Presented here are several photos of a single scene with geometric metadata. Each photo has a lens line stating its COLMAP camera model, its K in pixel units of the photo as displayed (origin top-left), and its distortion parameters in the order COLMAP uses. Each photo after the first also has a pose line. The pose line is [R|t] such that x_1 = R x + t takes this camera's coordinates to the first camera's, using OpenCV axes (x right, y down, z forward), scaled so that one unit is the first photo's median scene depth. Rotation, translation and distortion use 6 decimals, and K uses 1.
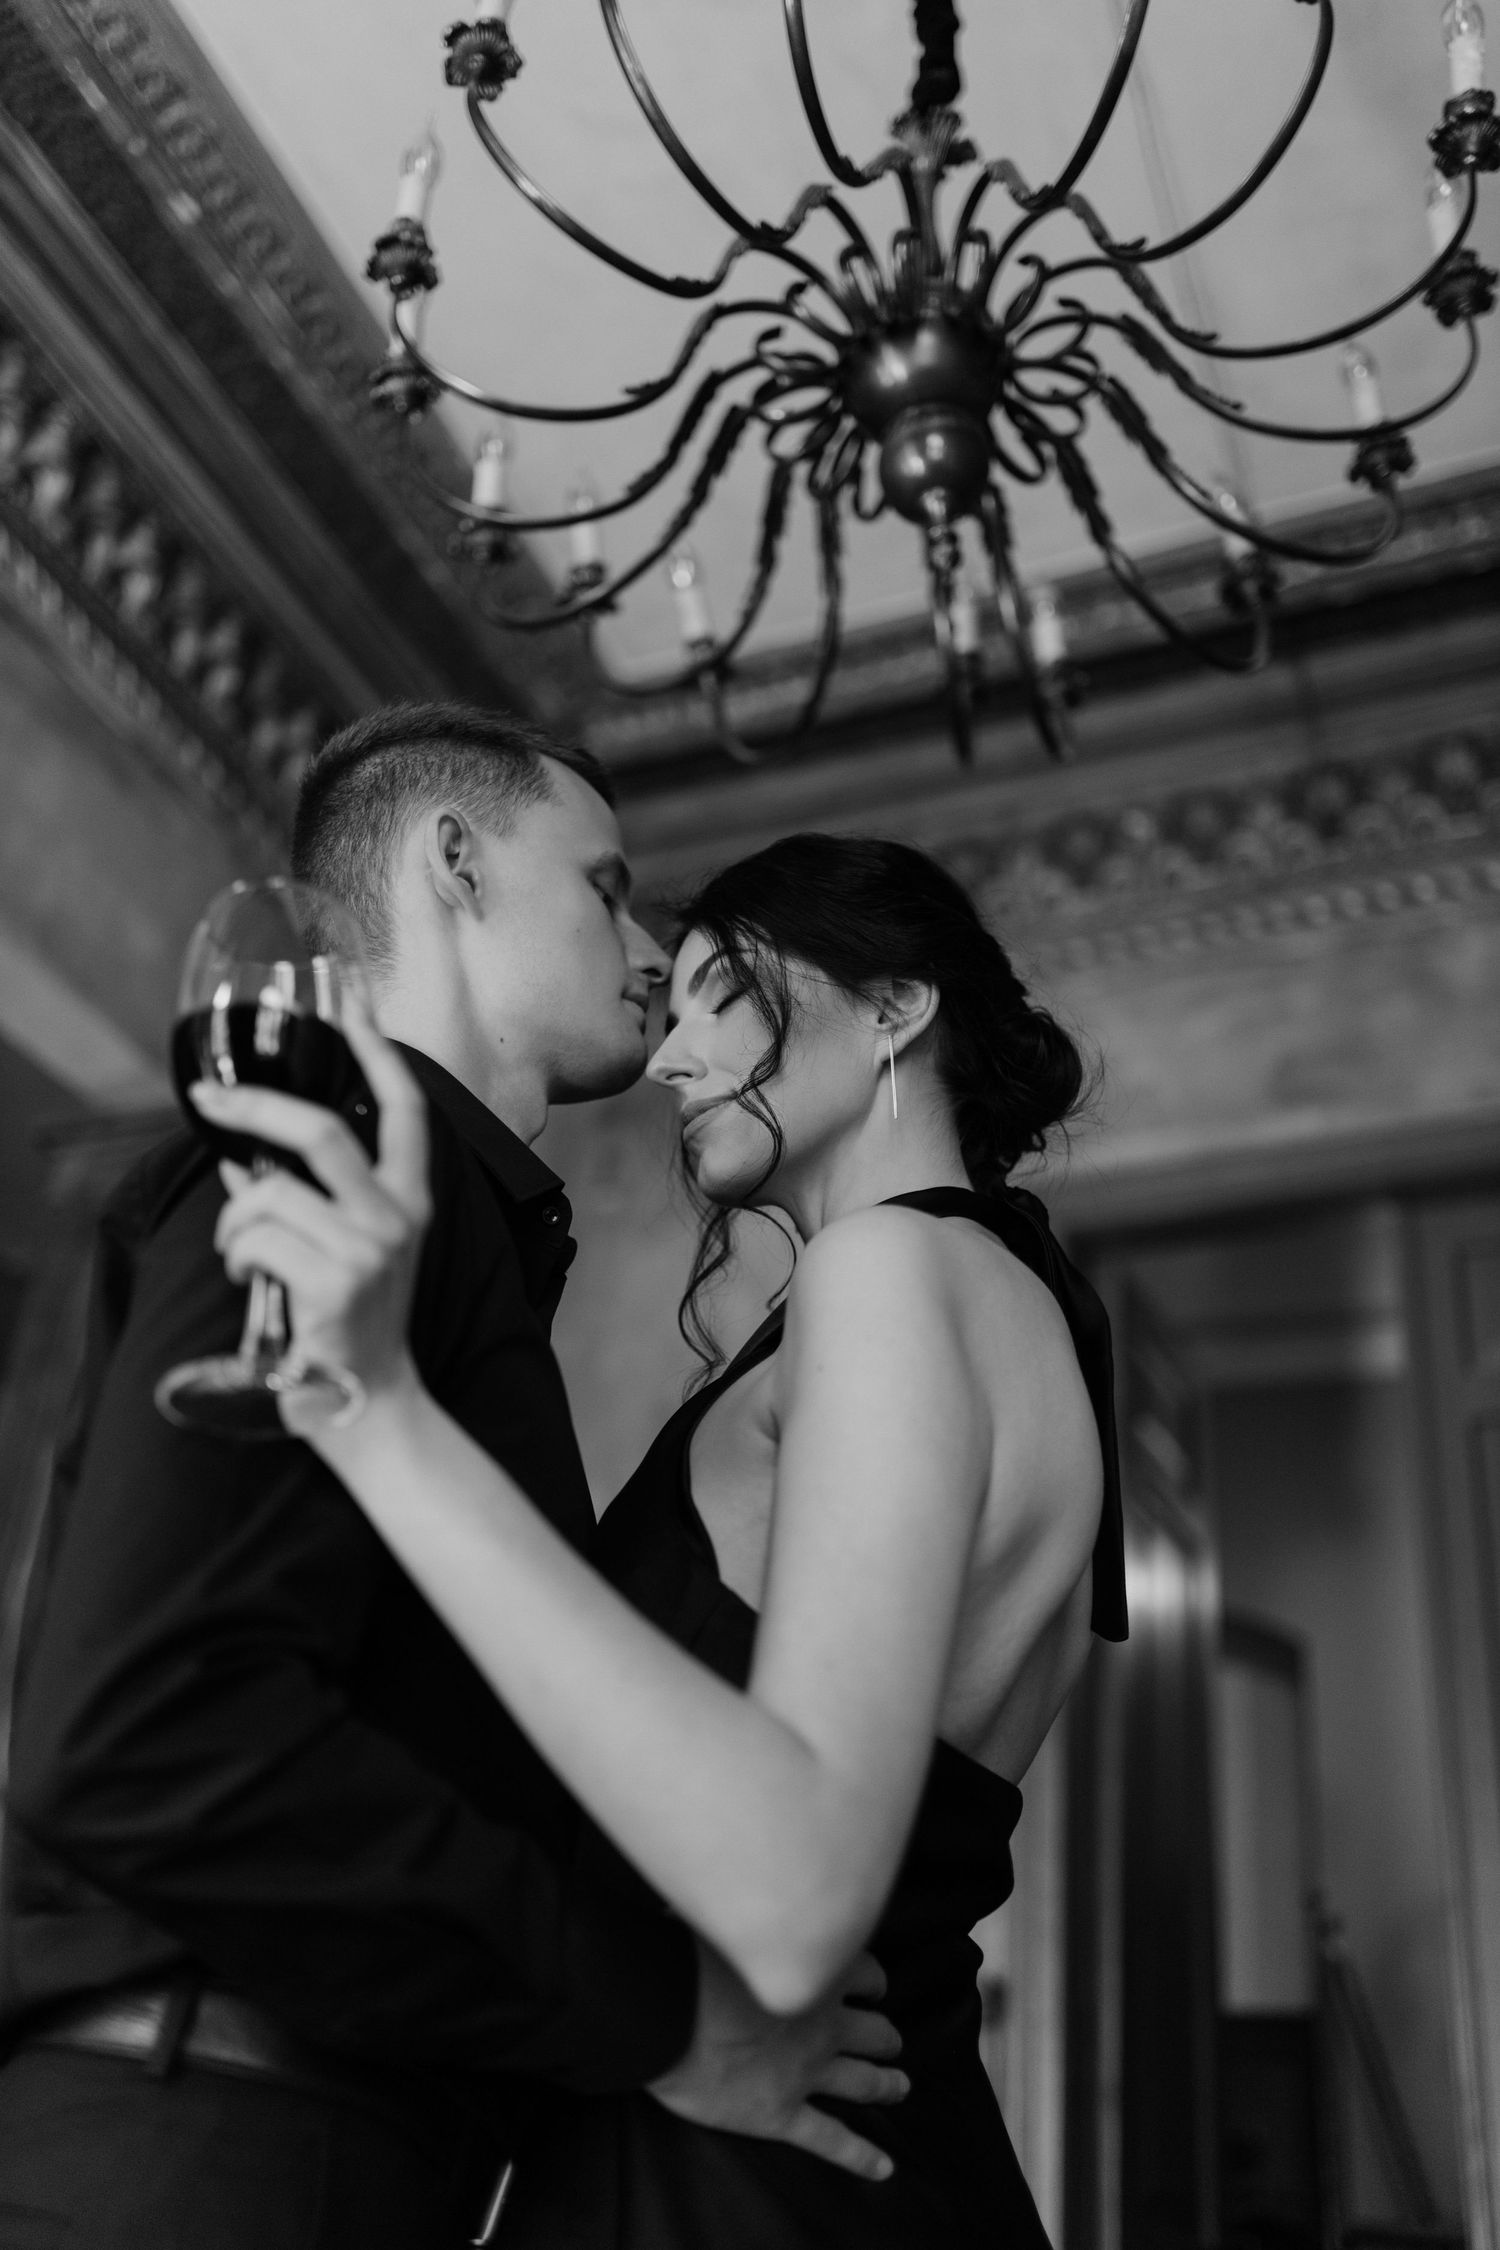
lens RADIAL K [[2132.9, 0, 765.1], [0, 2132.9, 1127.6], [0, 0, 1]] dist [0.012249, 0.000000]
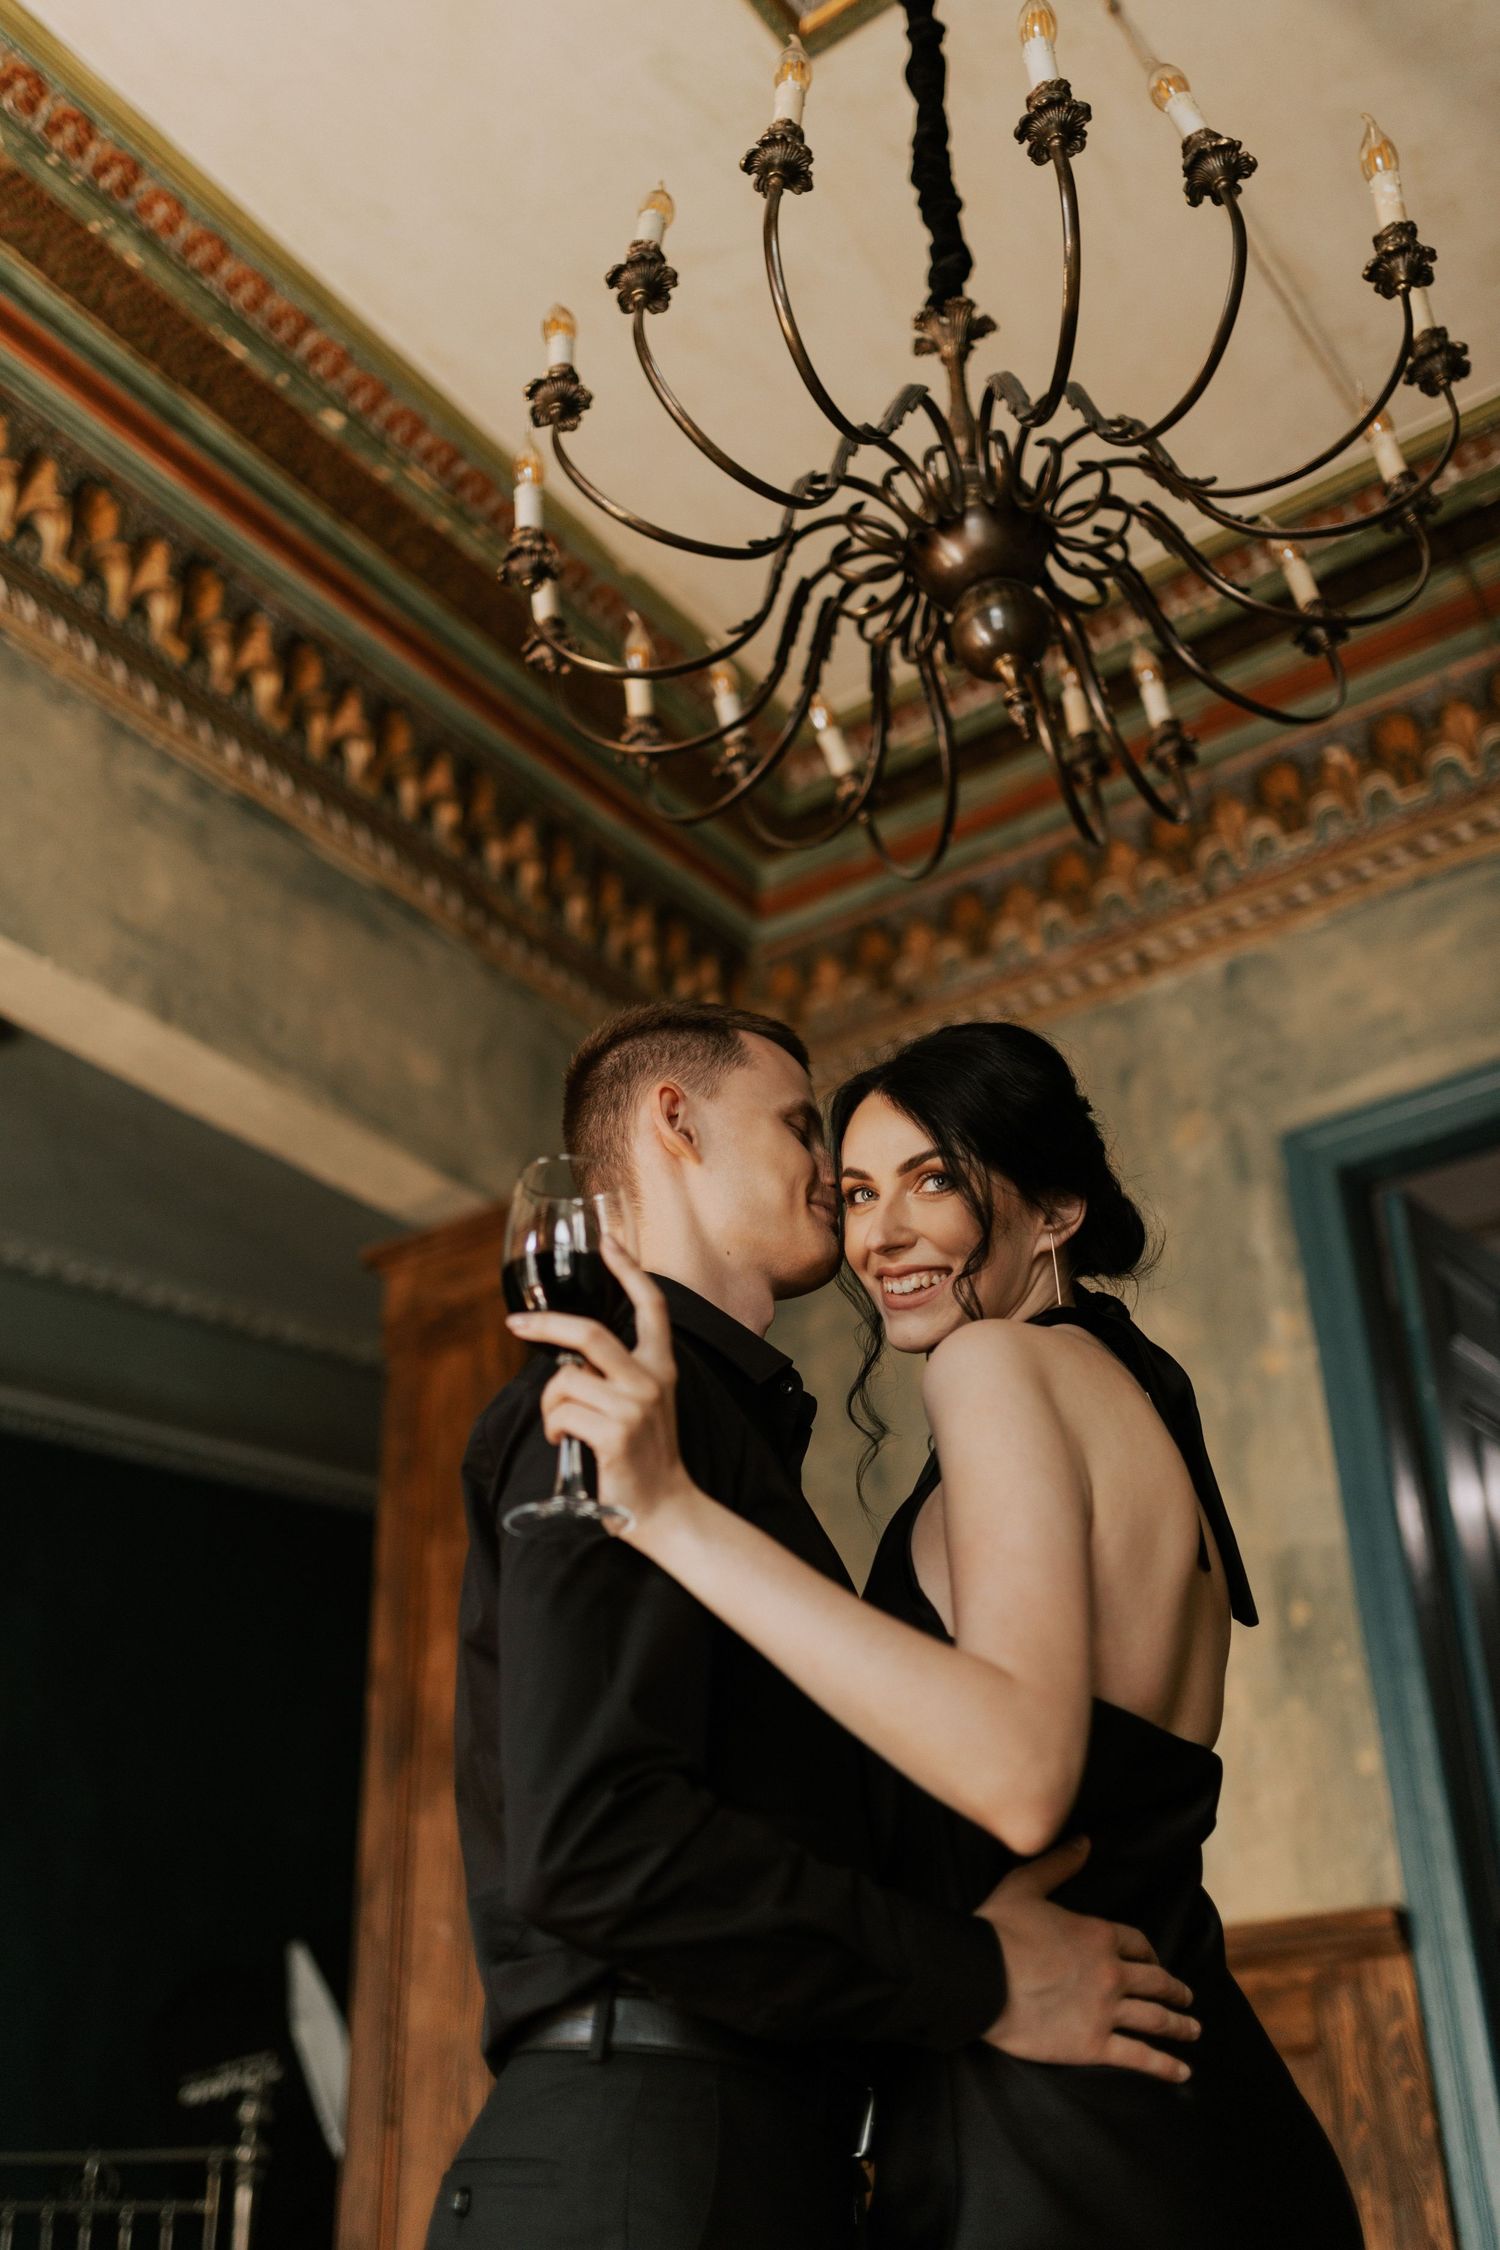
lens RADIAL K [[2132.9, 0, 736.8], [0, 2132.9, 1126.2], [0, 0, 1]] dist [0.012249, 0.000000]
pose [[0.970122, -0.193044, -0.146958, 0.048684], [0.193807, 0.980996, -0.009251, -0.051924], [0.145951, -0.019507, 0.989099, -0.143070]]
